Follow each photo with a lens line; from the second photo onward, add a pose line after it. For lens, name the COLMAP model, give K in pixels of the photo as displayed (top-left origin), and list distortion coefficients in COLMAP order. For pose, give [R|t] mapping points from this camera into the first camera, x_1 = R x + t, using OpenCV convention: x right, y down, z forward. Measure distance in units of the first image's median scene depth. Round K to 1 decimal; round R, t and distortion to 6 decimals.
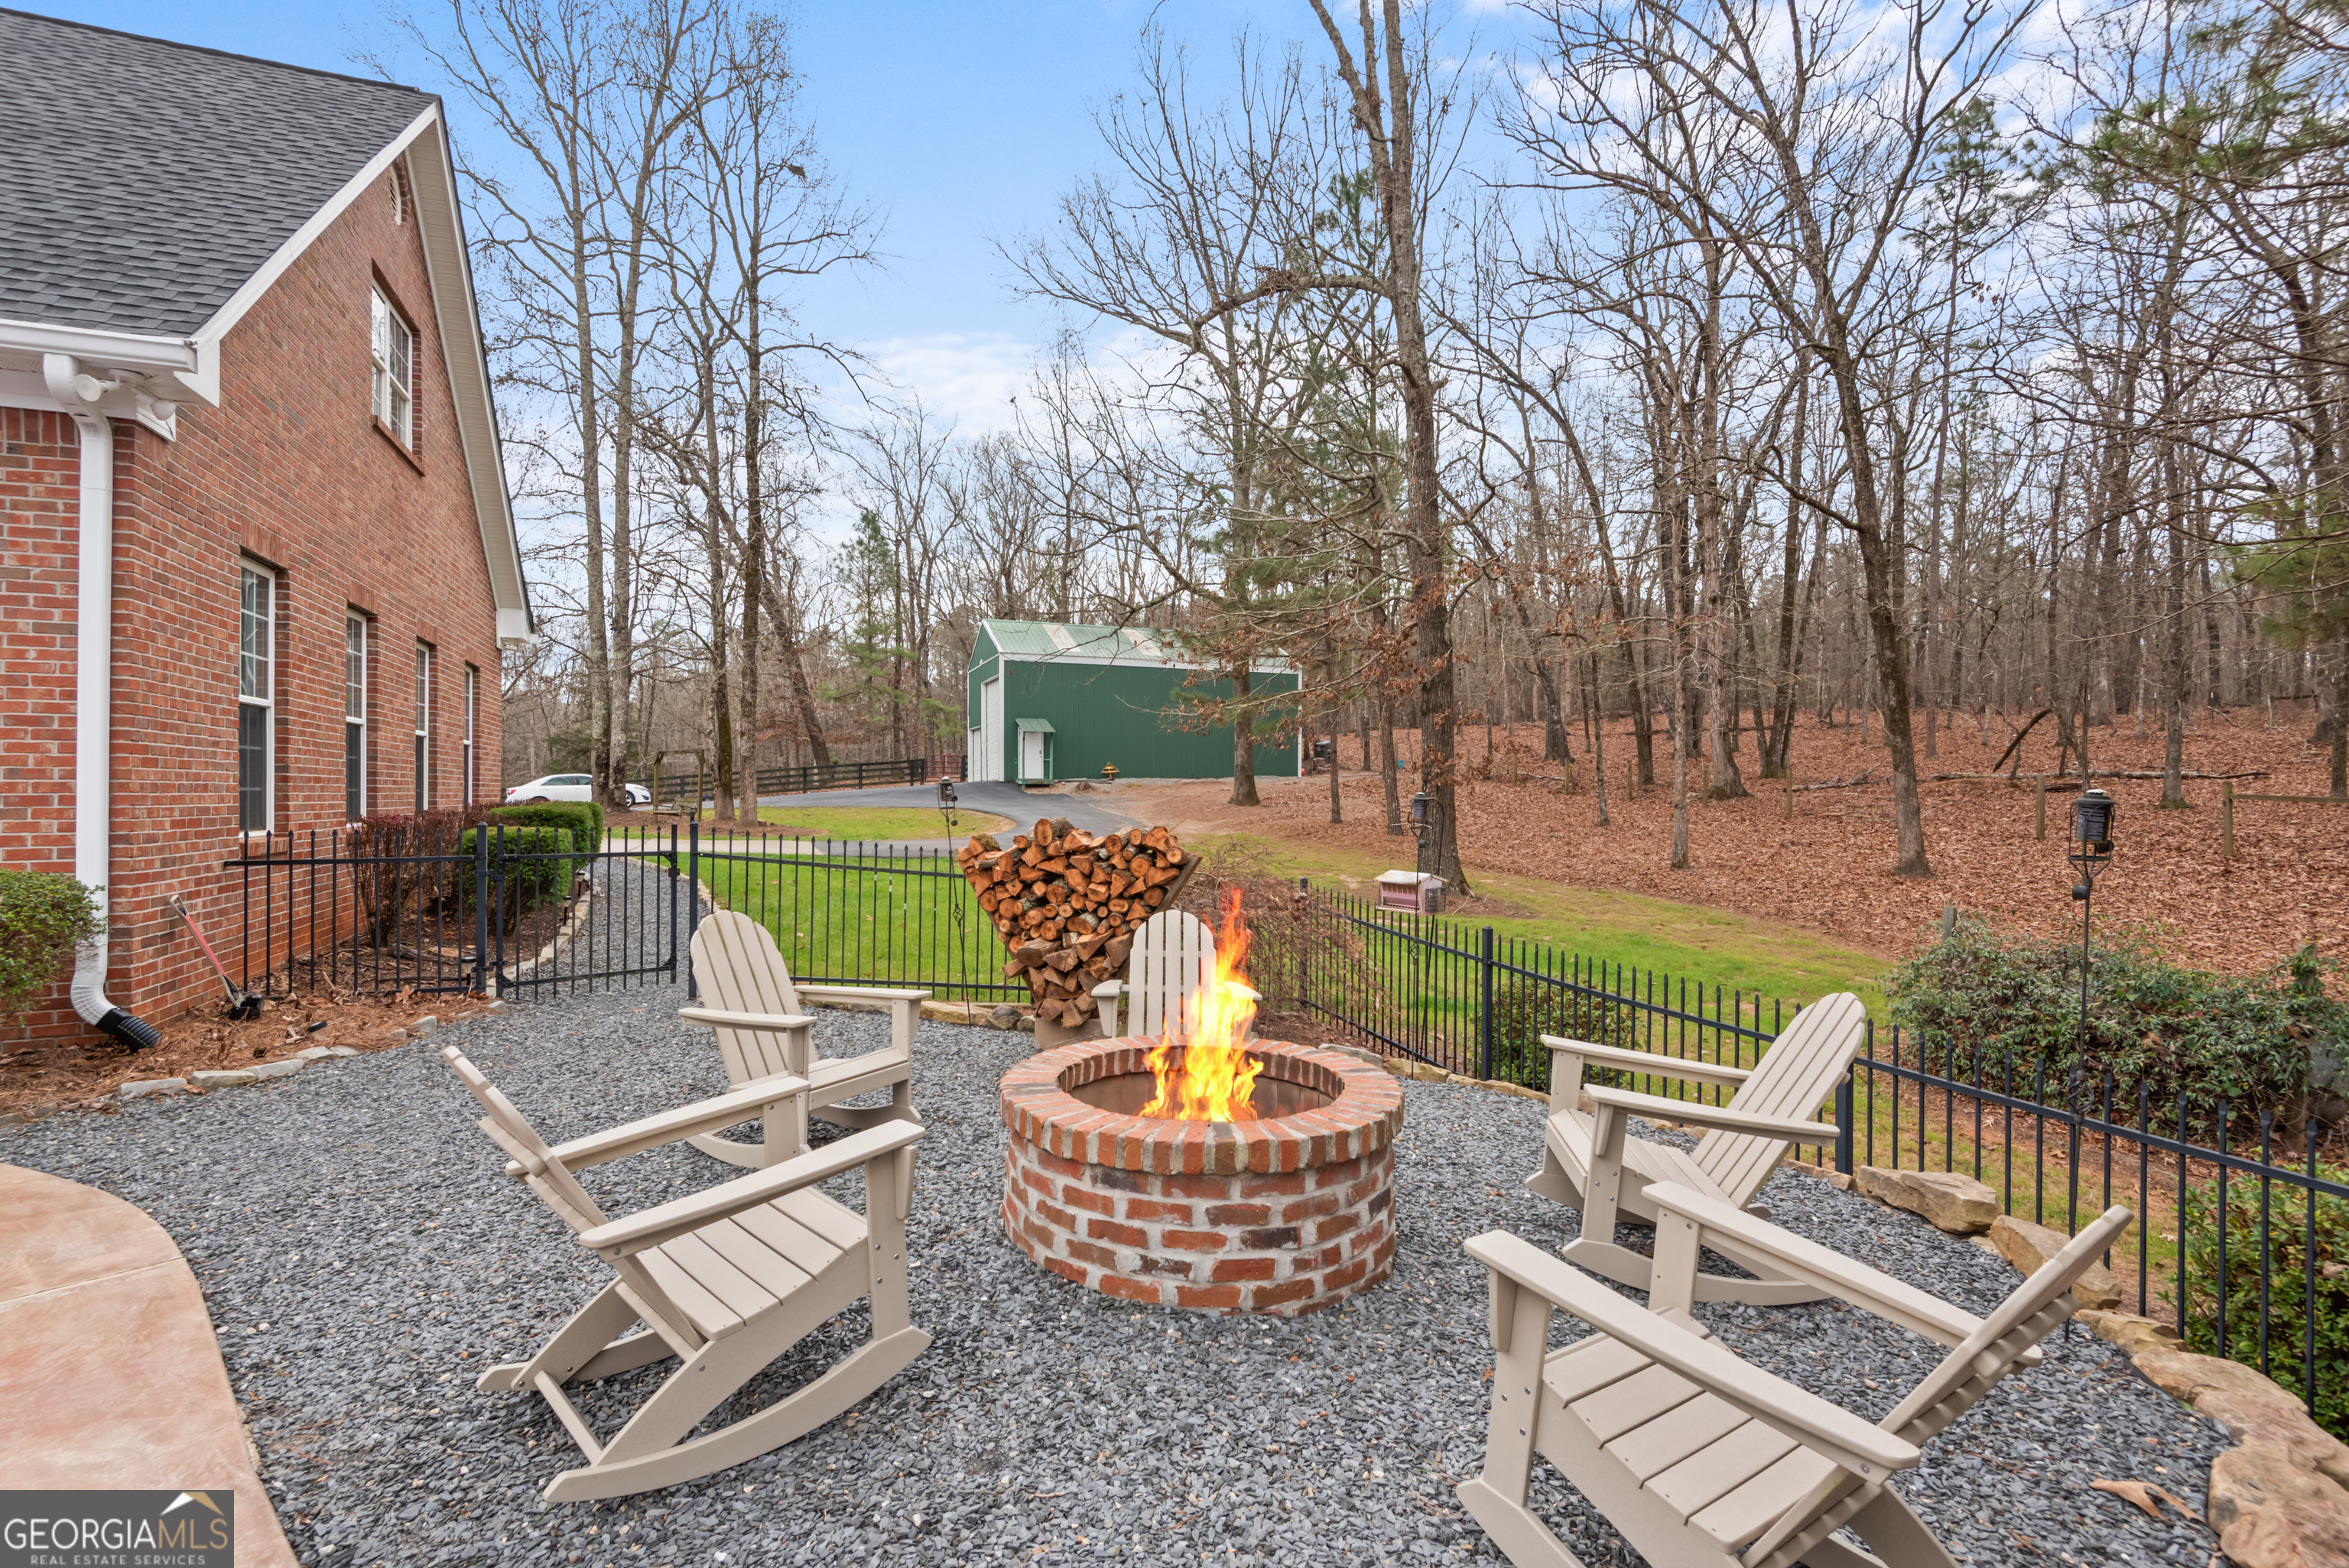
lens RADIAL K [[1081.3, 0, 1167.6], [0, 1081.3, 798.3], [0, 0, 1]] dist [0.016575, -0.003302]
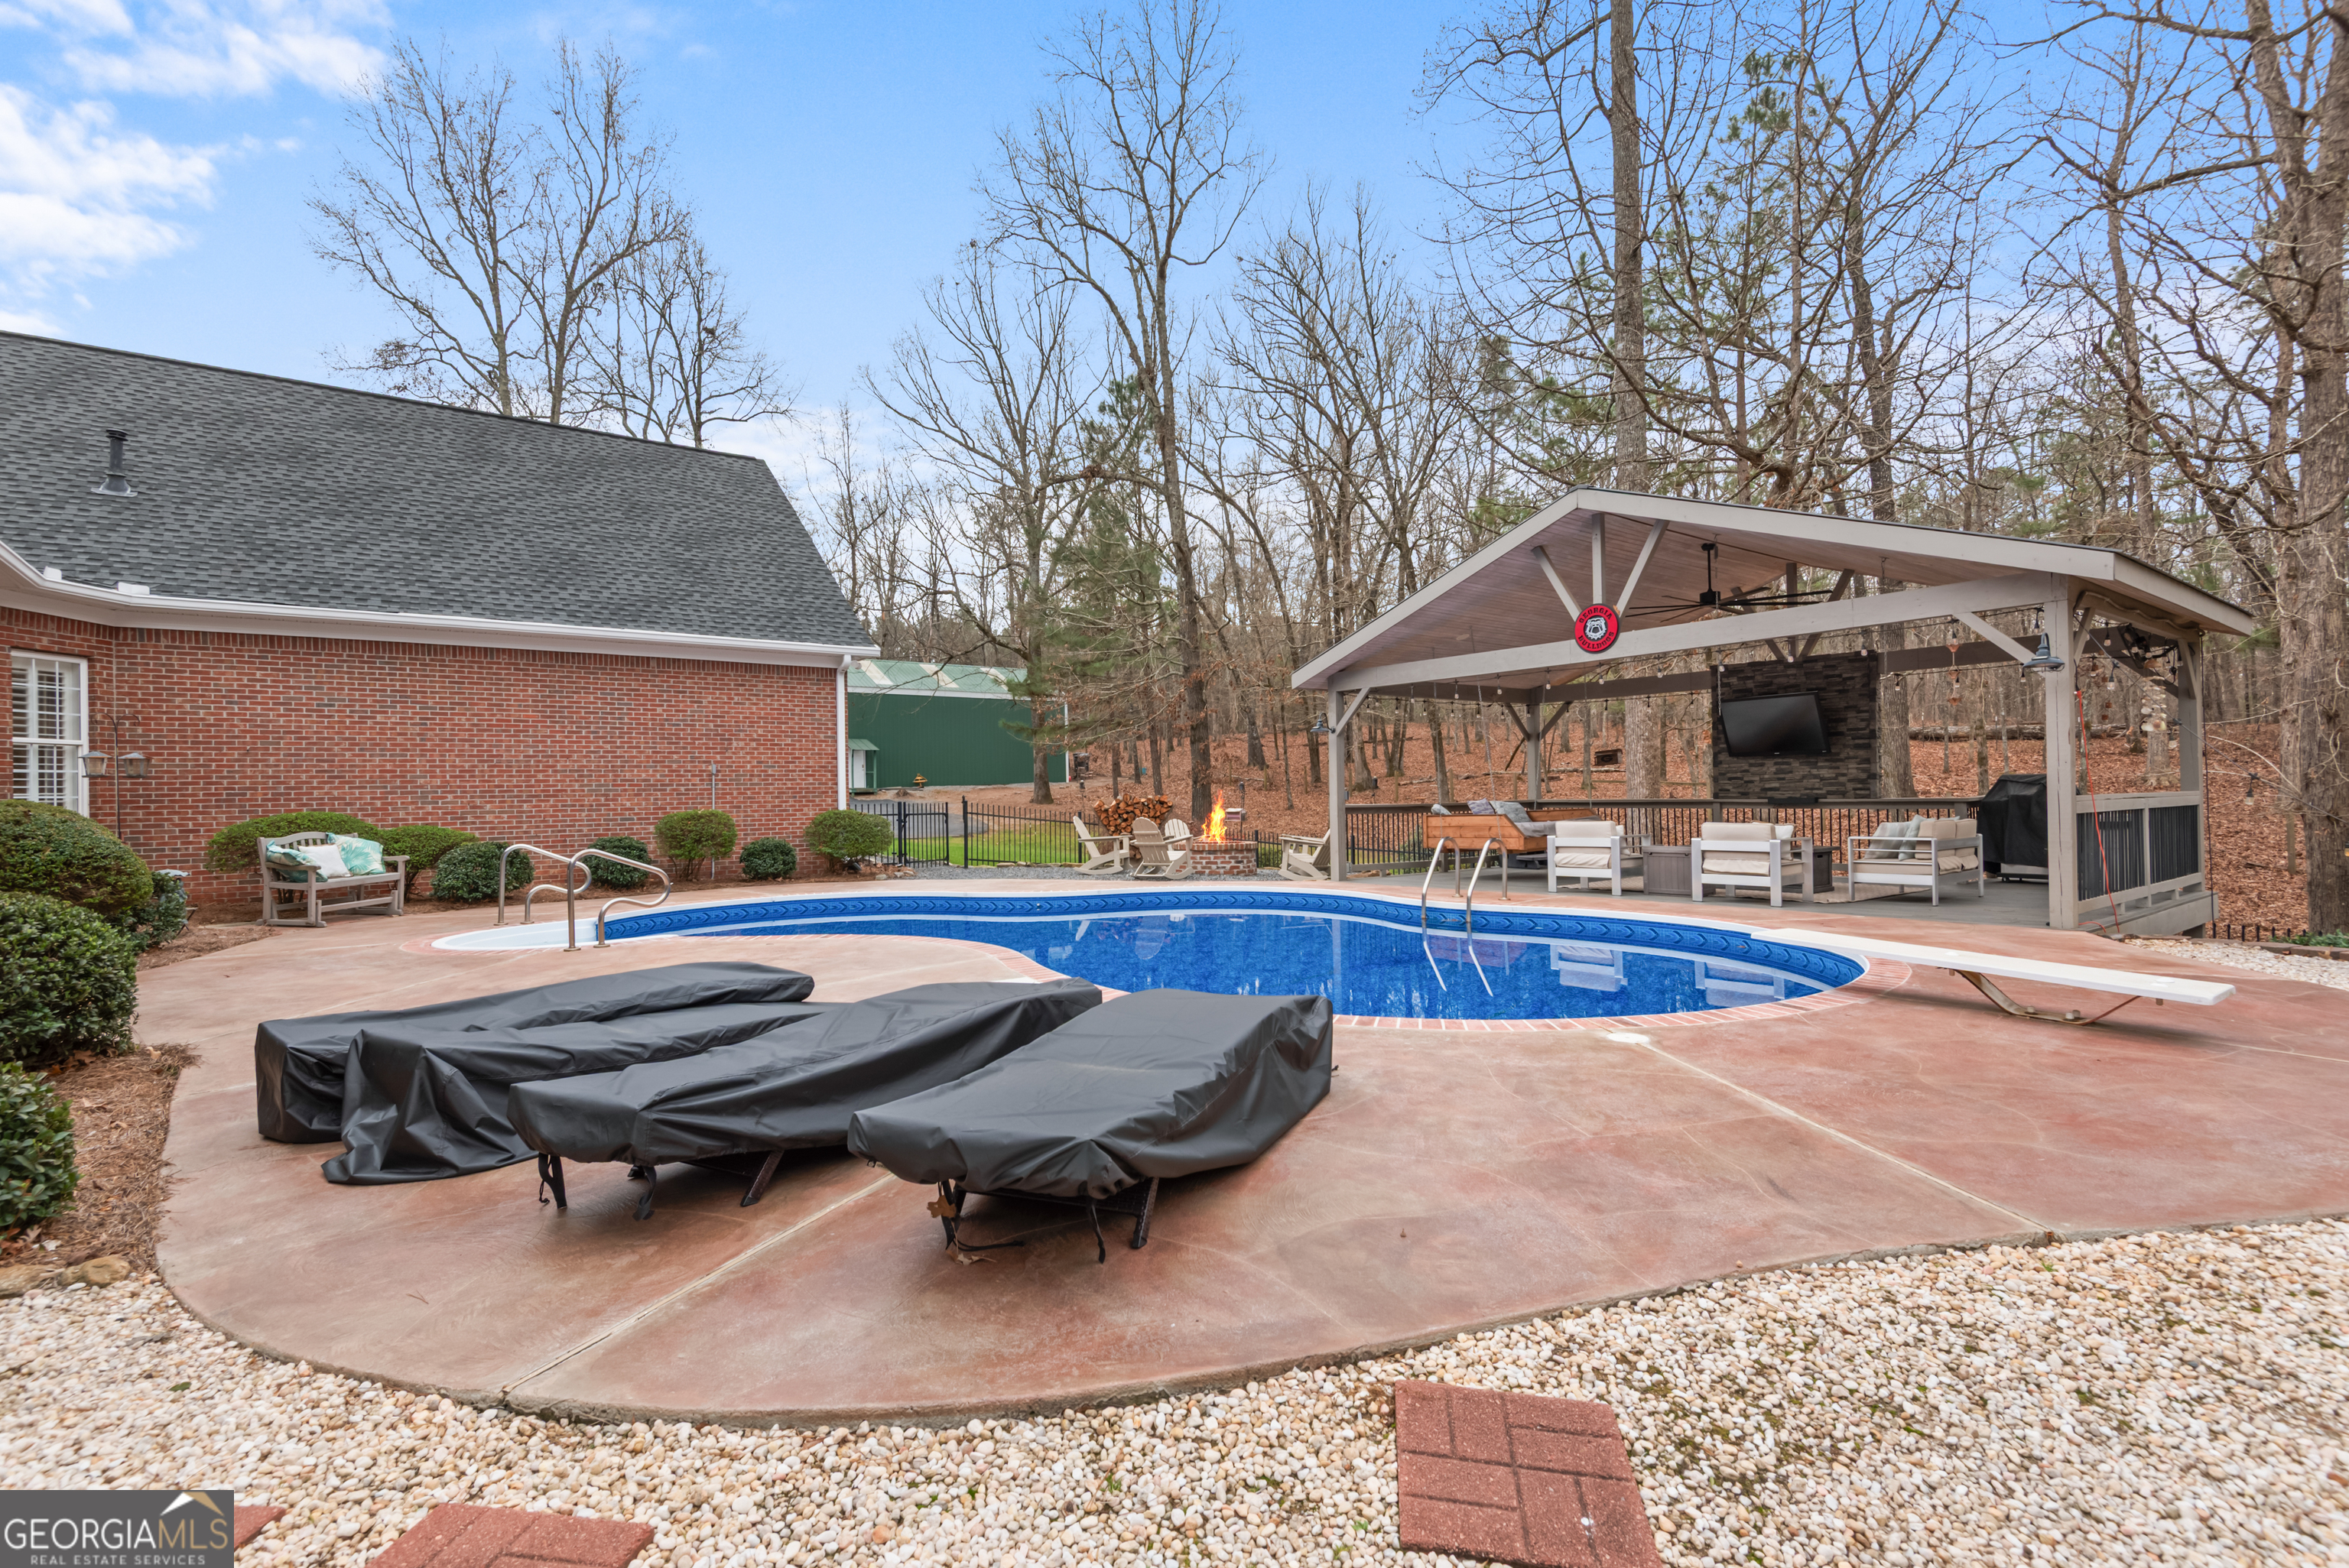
lens RADIAL K [[1081.3, 0, 1176.1], [0, 1081.3, 789.1], [0, 0, 1]] dist [0.016575, -0.003302]
pose [[0.960575, -0.020501, 0.277264, -0.149013], [0.024696, 0.999627, -0.011644, 0.008455], [-0.276922, 0.018032, 0.960723, -0.359168]]
